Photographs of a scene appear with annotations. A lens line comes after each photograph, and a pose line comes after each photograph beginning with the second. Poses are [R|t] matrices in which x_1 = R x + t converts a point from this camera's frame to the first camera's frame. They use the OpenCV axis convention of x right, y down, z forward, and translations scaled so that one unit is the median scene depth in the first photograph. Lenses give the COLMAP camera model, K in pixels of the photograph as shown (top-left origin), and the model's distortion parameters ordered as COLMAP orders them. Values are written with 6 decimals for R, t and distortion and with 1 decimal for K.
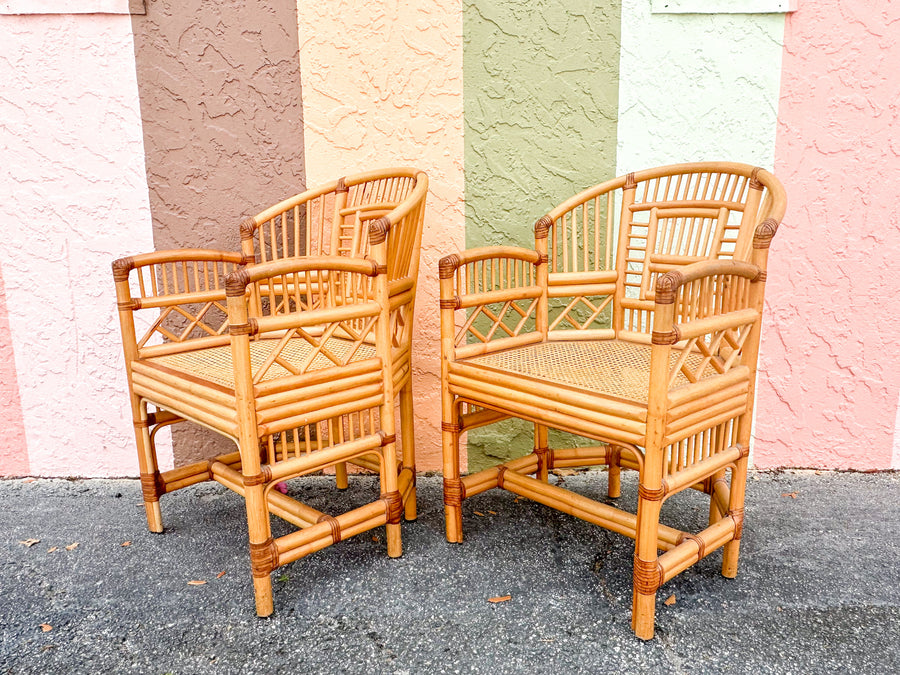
lens RADIAL K [[674.6, 0, 485.9], [0, 674.6, 362.6], [0, 0, 1]] dist [0.010146, -0.036608]
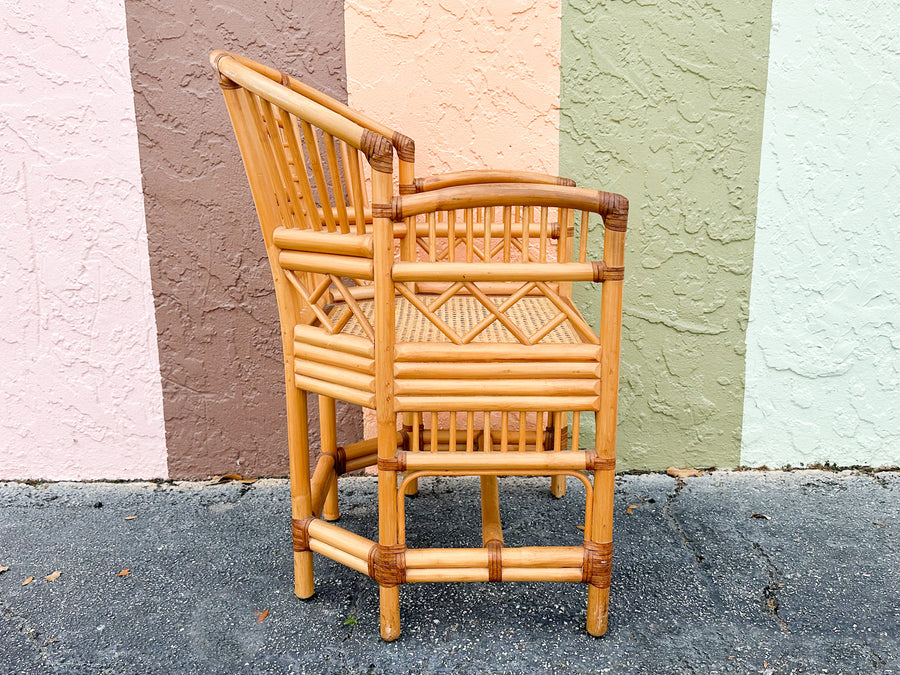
lens RADIAL K [[835.1, 0, 468.3], [0, 835.1, 355.4], [0, 0, 1]] dist [0.134185, -0.271749]
pose [[0.999877, -0.001930, -0.015571, -0.120813], [0.002502, 0.999319, 0.036811, -0.003946], [0.015489, -0.036845, 0.999201, 0.067206]]
